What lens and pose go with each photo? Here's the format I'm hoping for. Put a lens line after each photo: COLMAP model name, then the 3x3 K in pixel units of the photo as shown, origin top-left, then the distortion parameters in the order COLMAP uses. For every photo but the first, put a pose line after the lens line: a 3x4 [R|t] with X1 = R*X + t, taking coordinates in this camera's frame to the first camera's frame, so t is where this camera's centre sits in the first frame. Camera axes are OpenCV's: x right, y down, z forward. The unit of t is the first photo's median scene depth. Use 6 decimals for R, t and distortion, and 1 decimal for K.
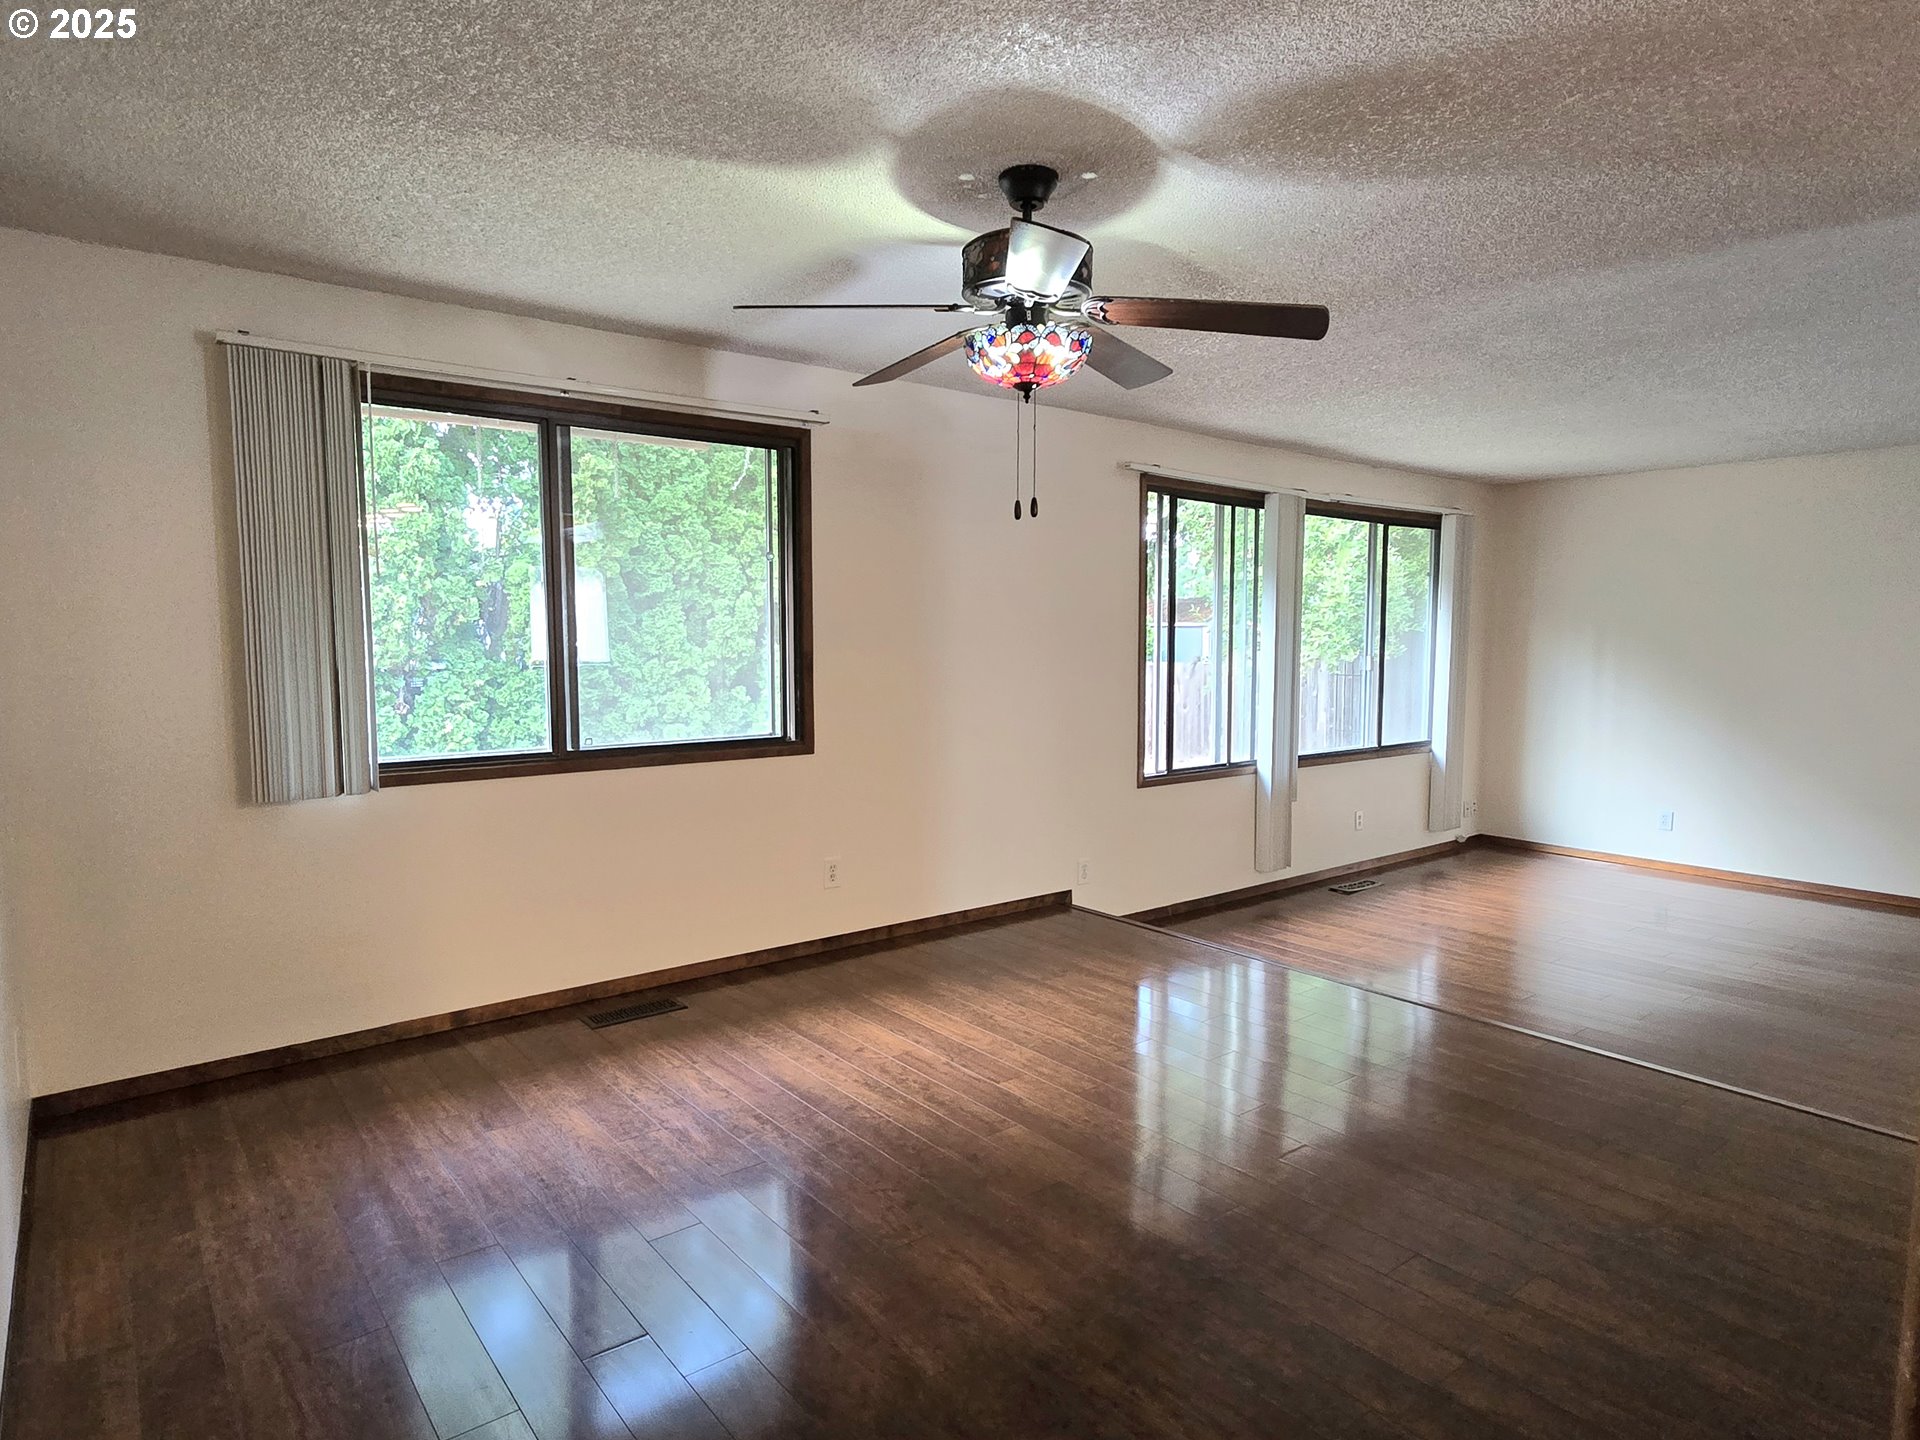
lens RADIAL K [[1117.2, 0, 951.2], [0, 1117.2, 722.1], [0, 0, 1]] dist [-0.006835, 0.001291]
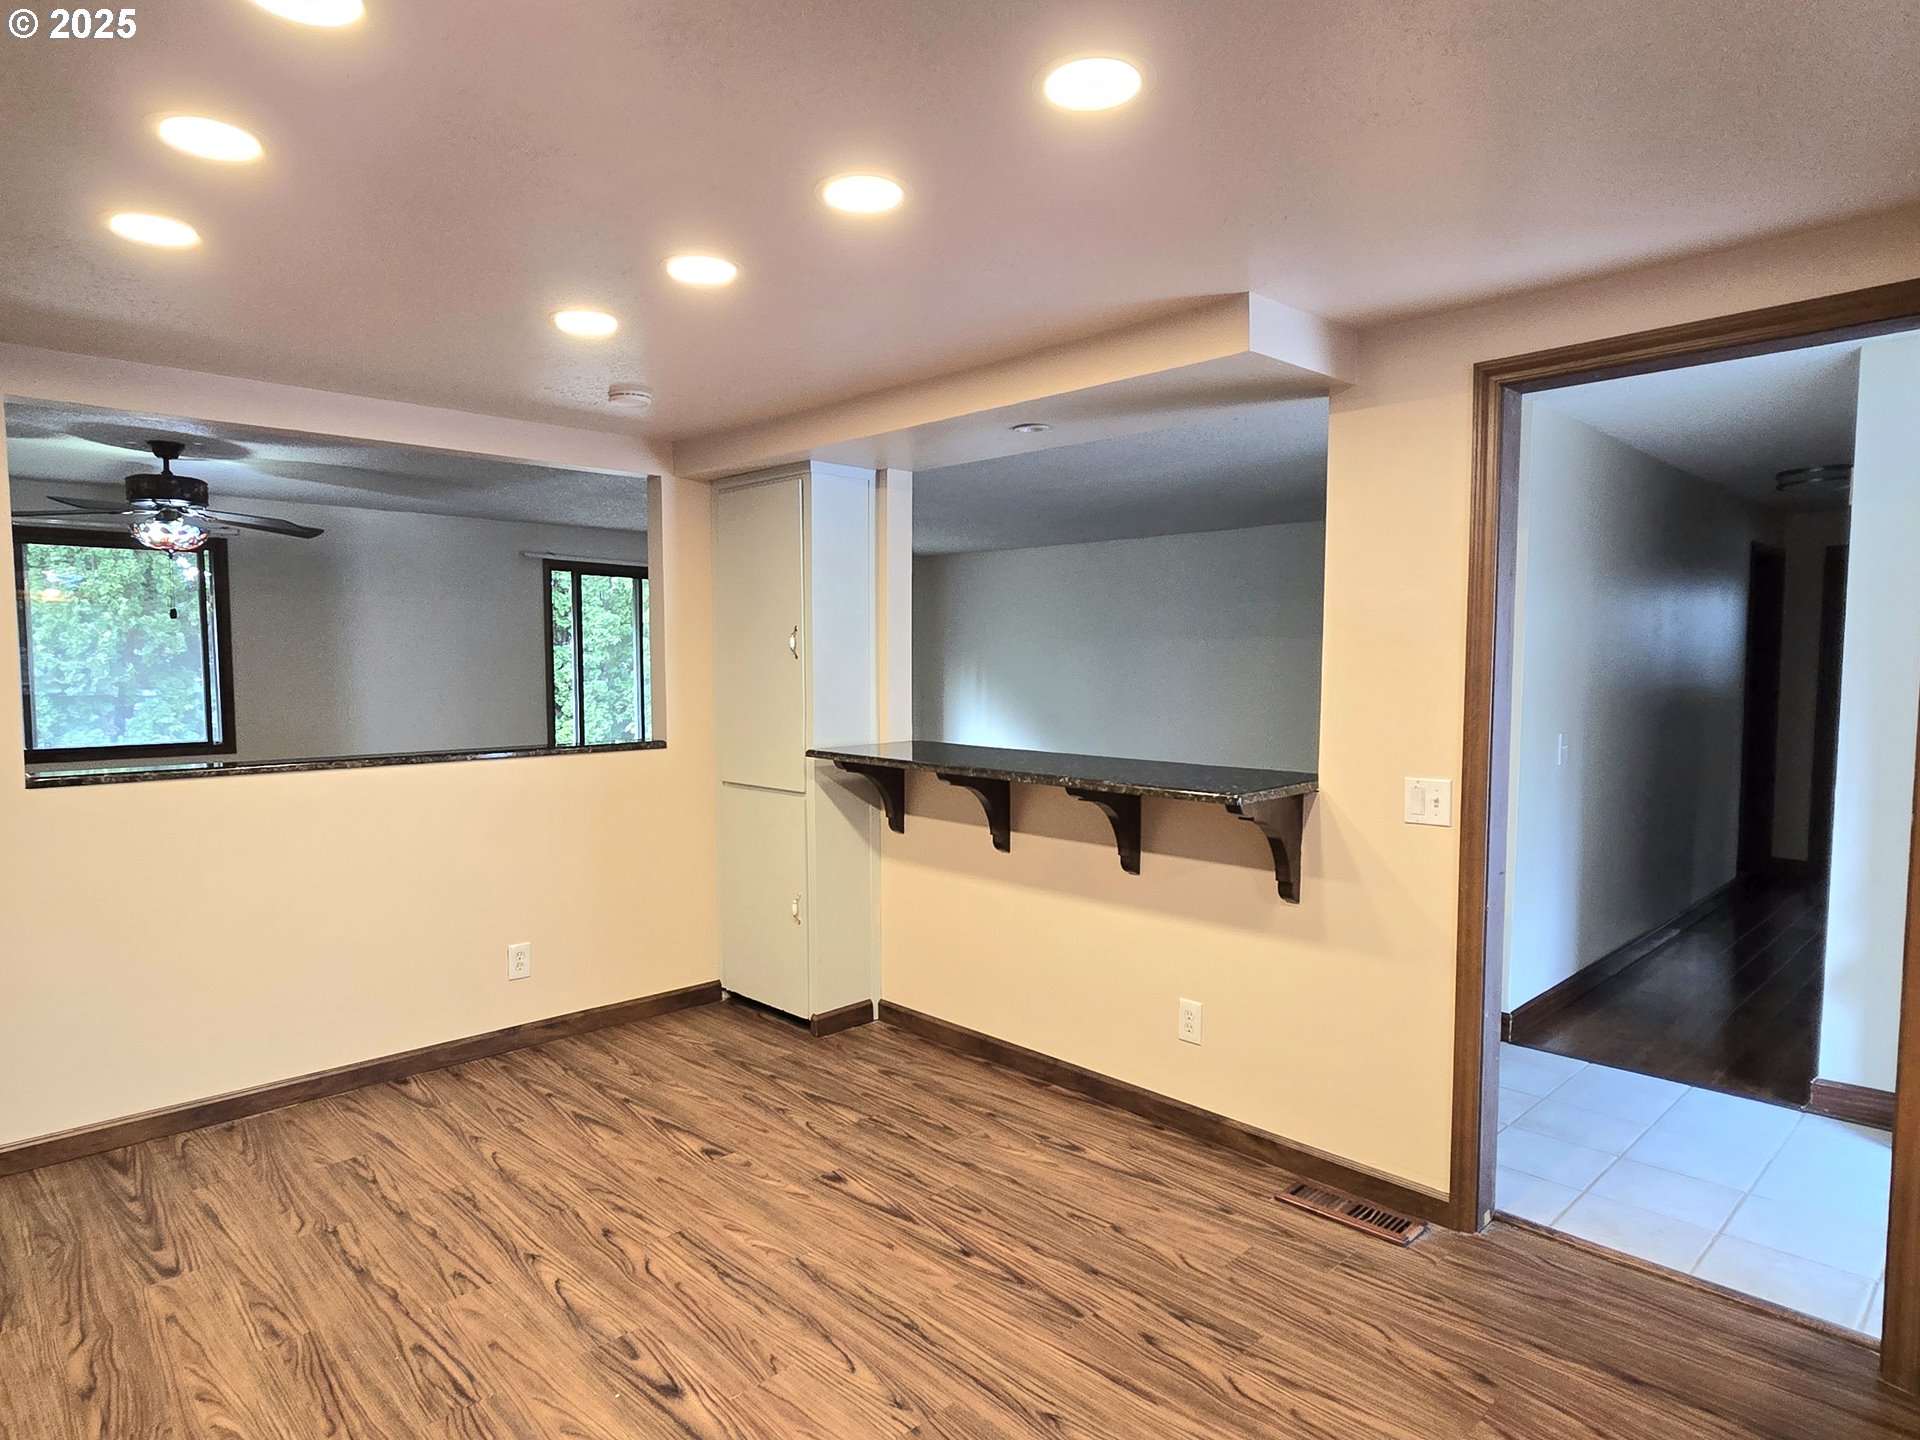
lens RADIAL K [[1117.2, 0, 966.2], [0, 1117.2, 724.5], [0, 0, 1]] dist [-0.006835, 0.001291]
pose [[0.994622, -0.004027, 0.103490, 0.428882], [0.006080, 0.999791, -0.019525, 0.015836], [-0.103390, 0.020049, 0.994439, -0.361882]]
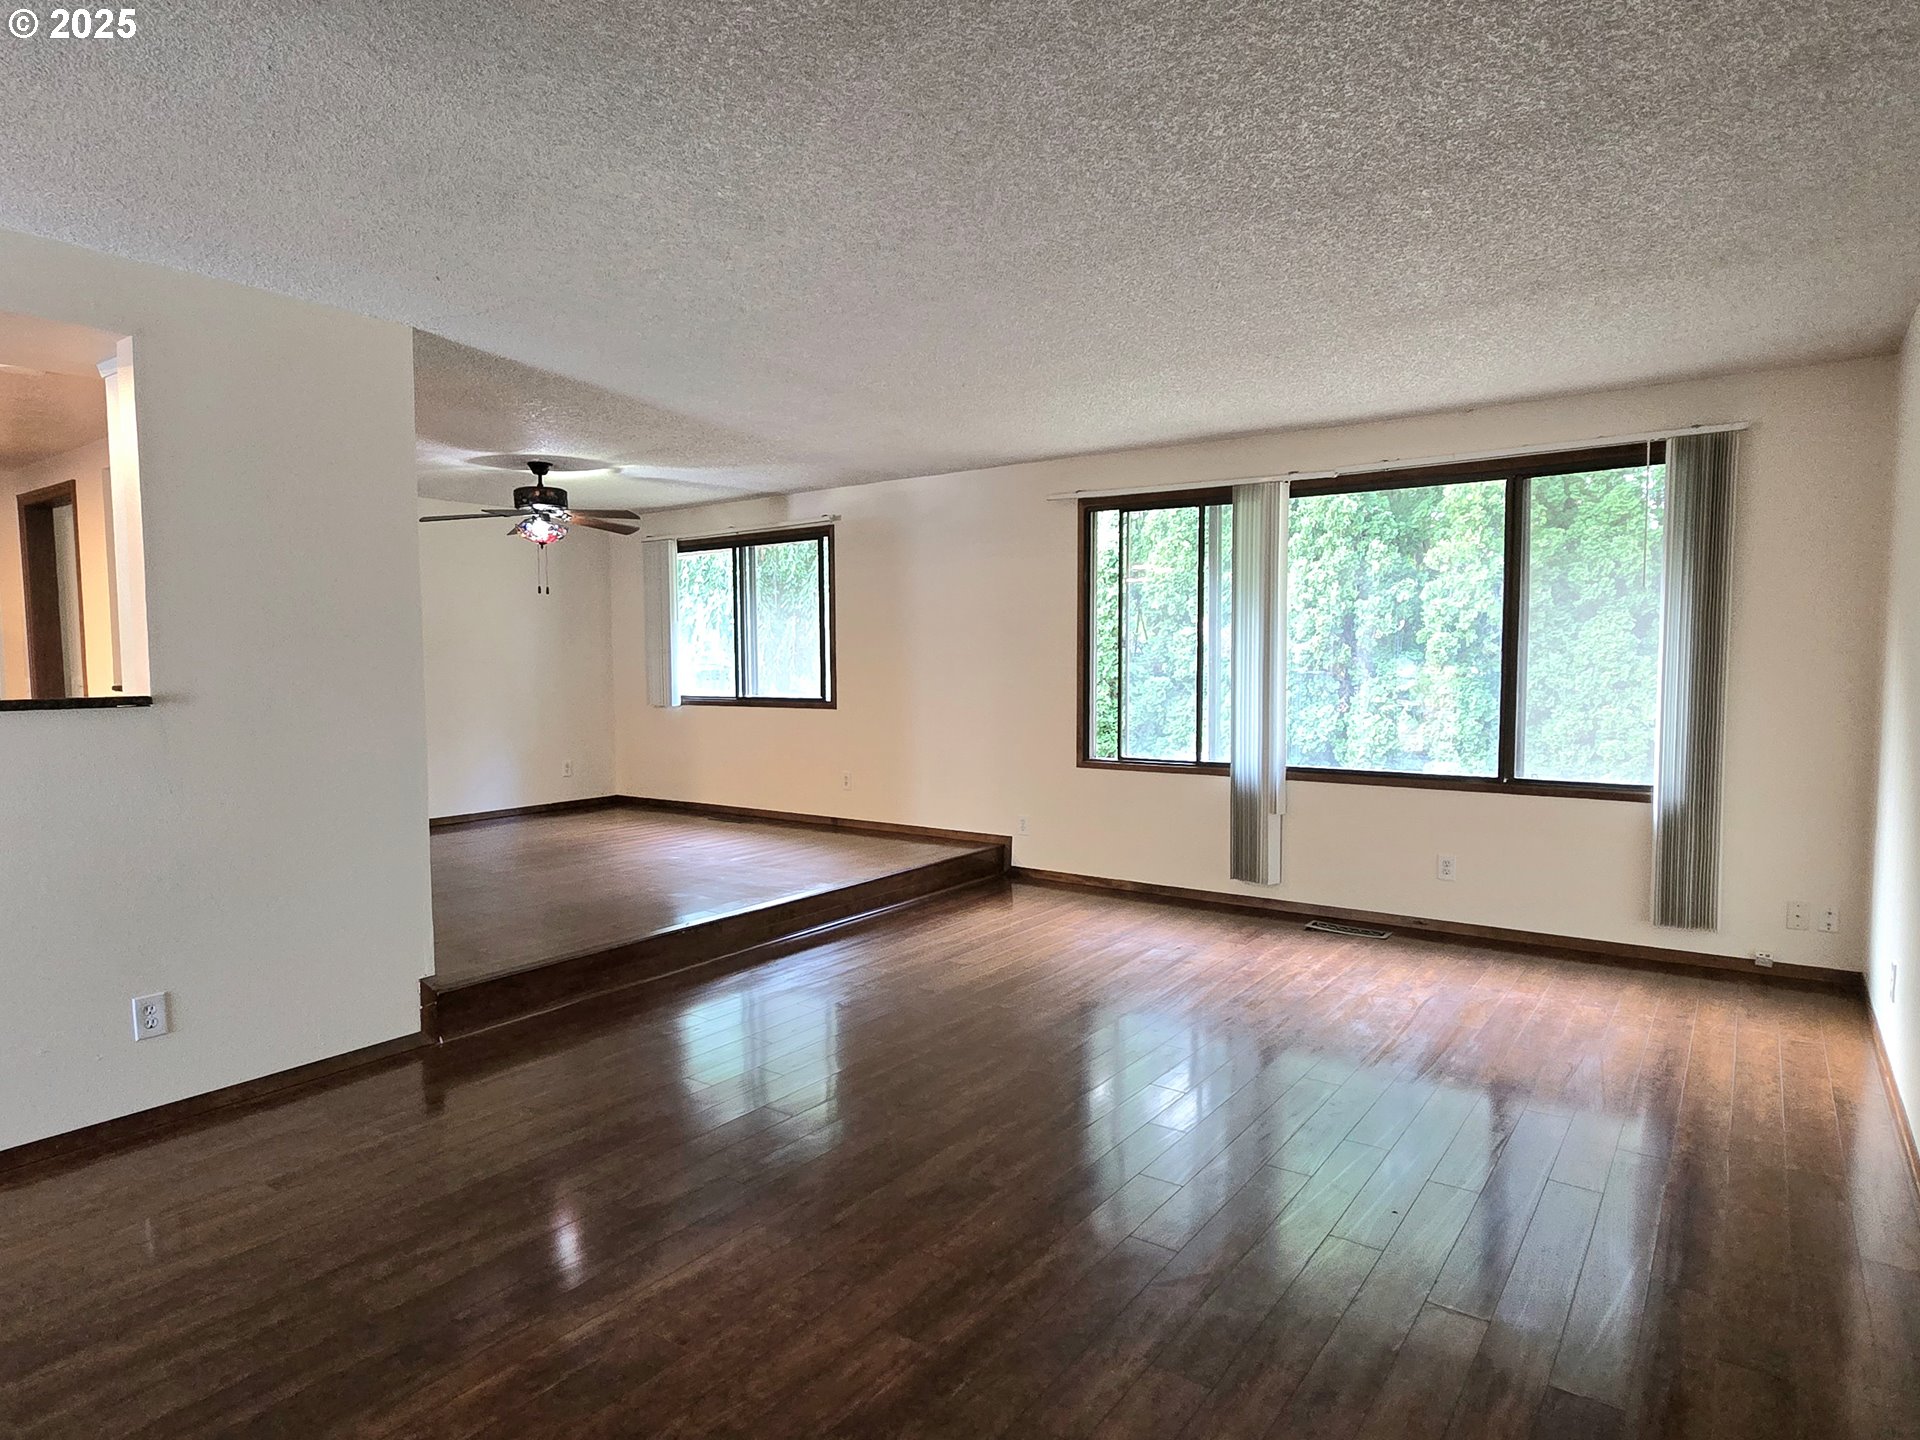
lens RADIAL K [[1117.2, 0, 946.3], [0, 1117.2, 725.5], [0, 0, 1]] dist [-0.006835, 0.001291]
pose [[0.260038, 0.054616, -0.964053, 0.984927], [-0.068184, 0.996945, 0.038088, -0.015371], [0.963188, 0.055828, 0.262968, 0.438374]]
